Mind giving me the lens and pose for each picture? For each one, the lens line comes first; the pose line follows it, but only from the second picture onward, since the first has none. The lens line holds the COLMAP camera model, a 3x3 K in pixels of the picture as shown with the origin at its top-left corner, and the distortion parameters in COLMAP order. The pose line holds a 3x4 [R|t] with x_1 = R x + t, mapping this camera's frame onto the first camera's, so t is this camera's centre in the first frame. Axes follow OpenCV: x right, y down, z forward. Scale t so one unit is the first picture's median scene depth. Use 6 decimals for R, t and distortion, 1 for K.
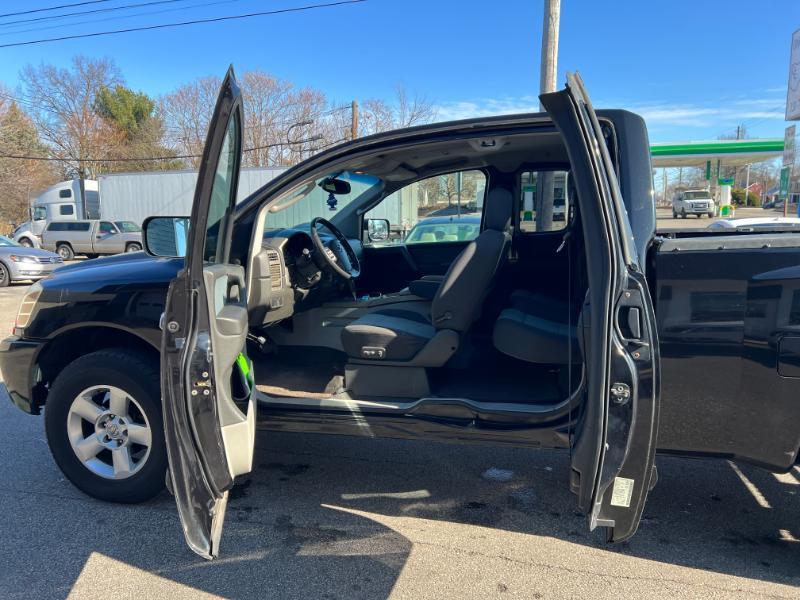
lens RADIAL K [[603.0, 0, 422.0], [0, 603.0, 298.7], [0, 0, 1]] dist [0.057118, -0.068472]
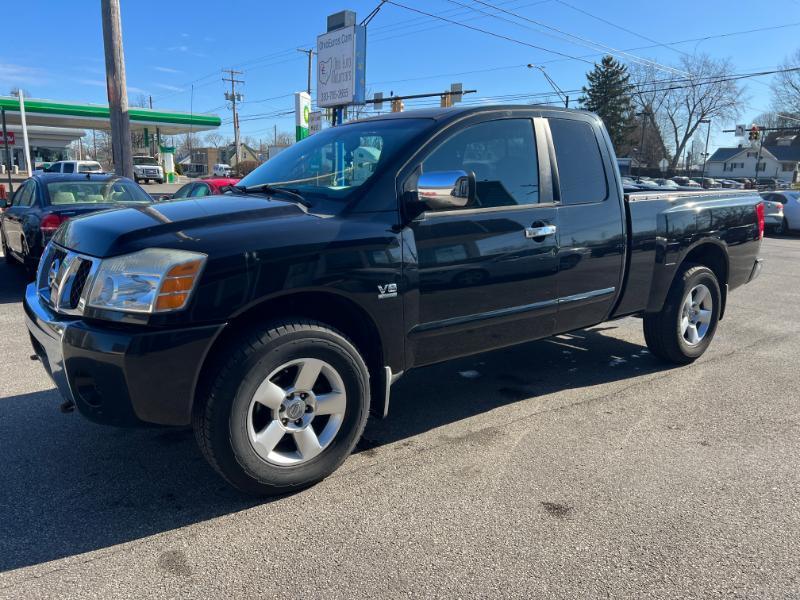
lens RADIAL K [[612.6, 0, 395.0], [0, 612.6, 303.2], [0, 0, 1]] dist [0.045299, -0.054735]
pose [[0.587698, -0.127794, 0.798924, -1.102774], [0.081812, 0.991772, 0.098460, -0.011209], [-0.804934, 0.007497, 0.593317, 0.364114]]
